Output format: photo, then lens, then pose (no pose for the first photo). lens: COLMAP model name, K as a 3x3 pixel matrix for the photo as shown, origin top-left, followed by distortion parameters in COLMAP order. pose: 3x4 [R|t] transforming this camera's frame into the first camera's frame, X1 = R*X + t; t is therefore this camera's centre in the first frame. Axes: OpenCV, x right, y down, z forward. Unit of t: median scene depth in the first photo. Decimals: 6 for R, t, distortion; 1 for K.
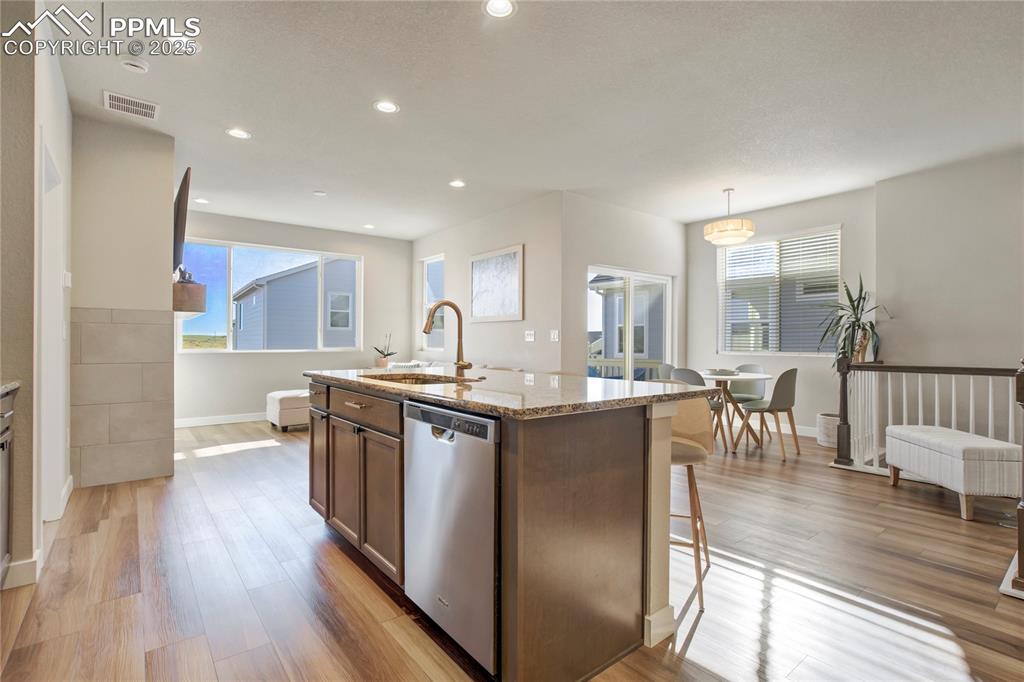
lens RADIAL K [[480.9, 0, 511.7], [0, 480.9, 338.9], [0, 0, 1]] dist [-0.033236, 0.011537]
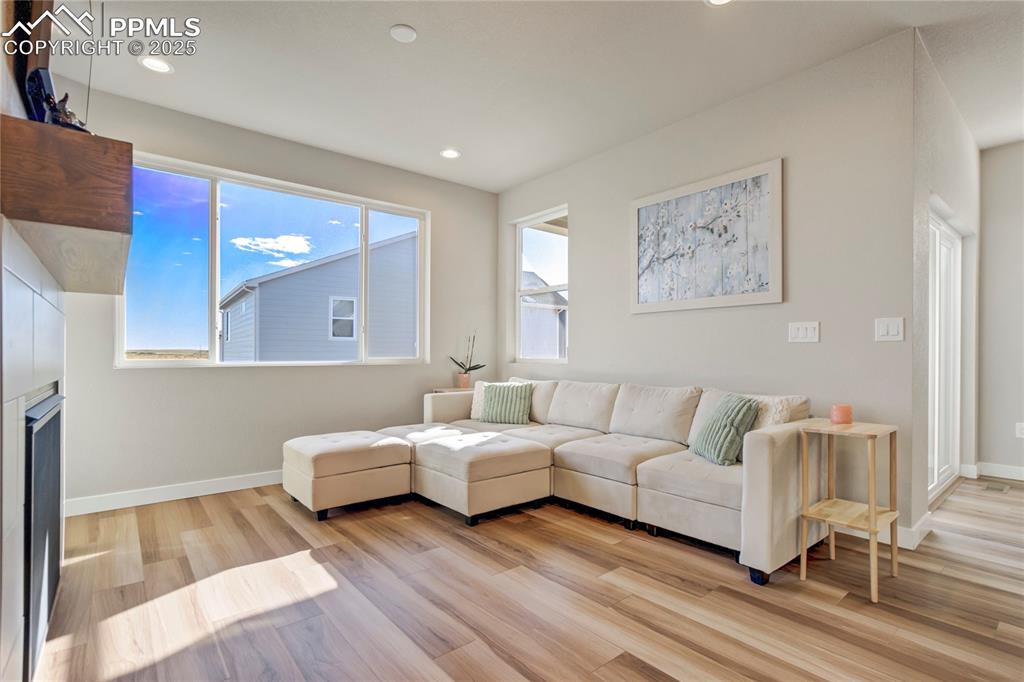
lens RADIAL K [[480.9, 0, 506.0], [0, 480.9, 356.4], [0, 0, 1]] dist [-0.033236, 0.011537]
pose [[0.999917, 0.002097, 0.012711, -0.219909], [-0.002184, 0.999974, 0.006831, 0.012524], [-0.012696, -0.006858, 0.999896, 0.374930]]
